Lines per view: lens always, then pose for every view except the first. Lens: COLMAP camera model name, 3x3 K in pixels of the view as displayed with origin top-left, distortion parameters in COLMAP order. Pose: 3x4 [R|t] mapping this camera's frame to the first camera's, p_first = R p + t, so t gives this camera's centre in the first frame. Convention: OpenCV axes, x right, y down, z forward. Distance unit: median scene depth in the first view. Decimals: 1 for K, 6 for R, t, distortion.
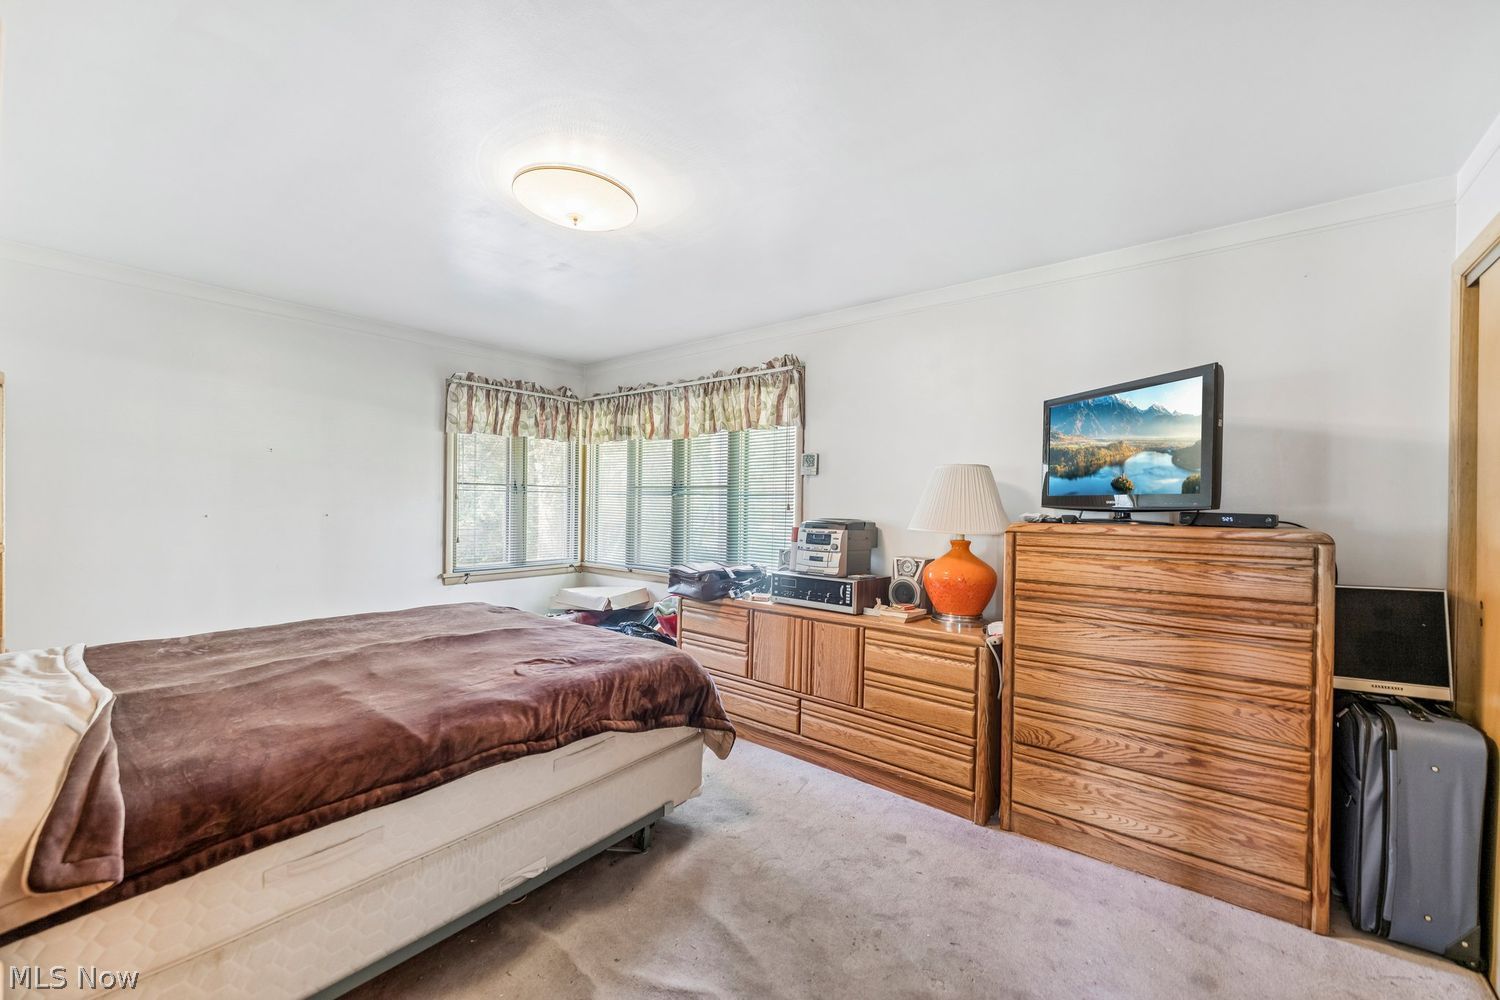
lens RADIAL K [[598.2, 0, 750.4], [0, 598.2, 503.2], [0, 0, 1]] dist [-0.000594, -0.000147]
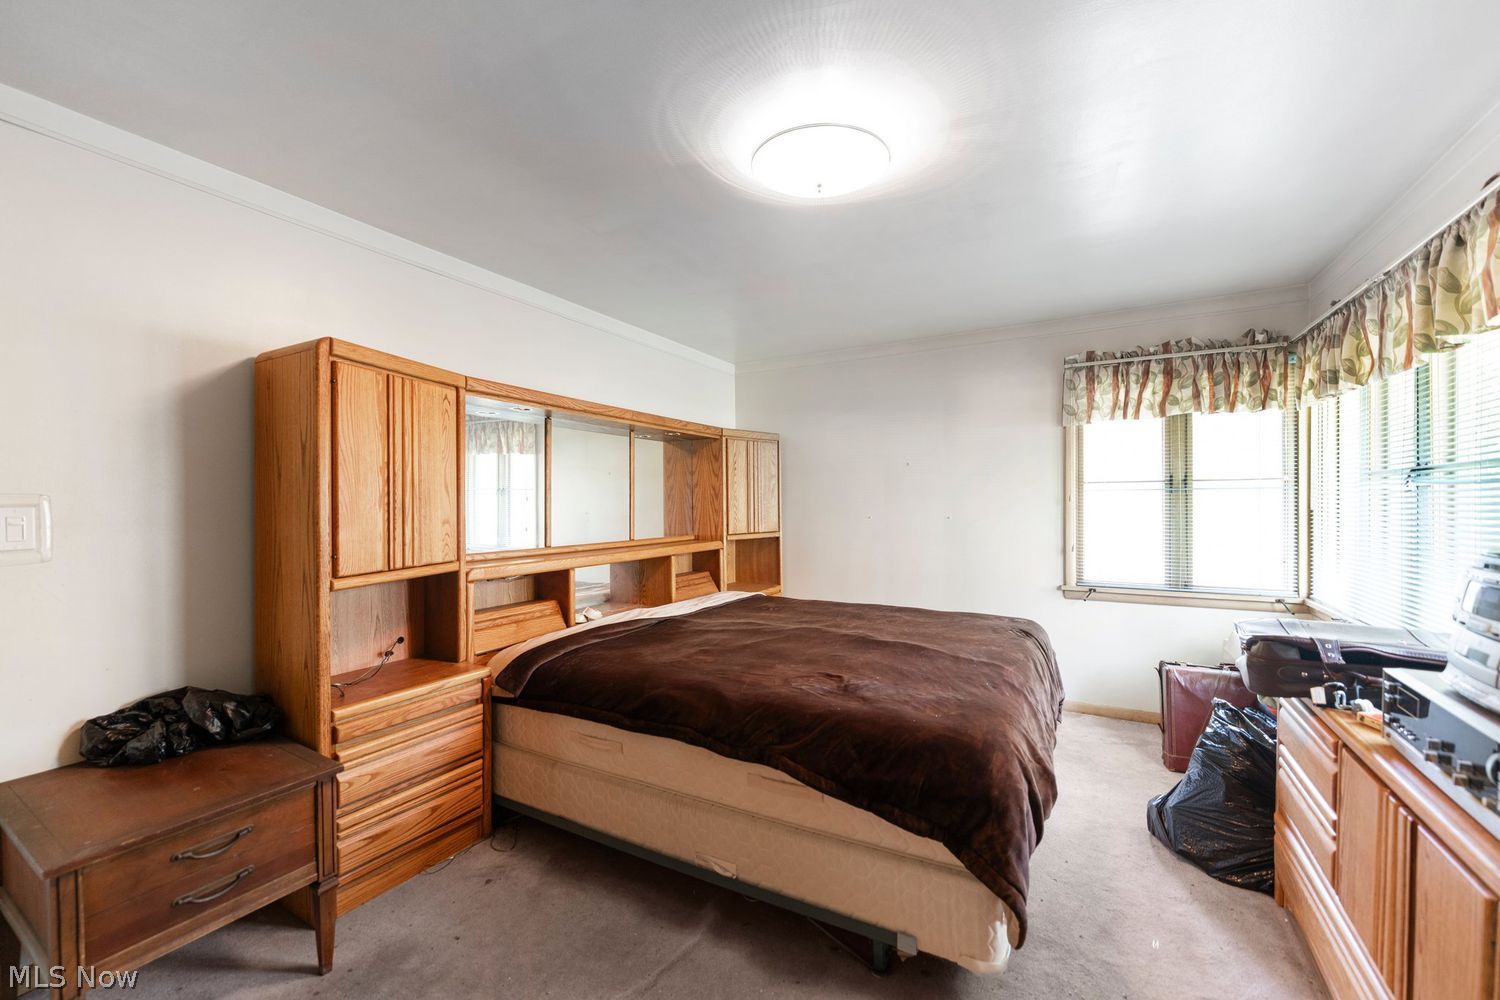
lens RADIAL K [[598.2, 0, 751.2], [0, 598.2, 506.4], [0, 0, 1]] dist [-0.000594, -0.000147]
pose [[0.161662, -0.008431, -0.986810, 0.277455], [0.006995, 0.999948, -0.007398, 0.003262], [0.986821, -0.005707, 0.161713, 0.376880]]
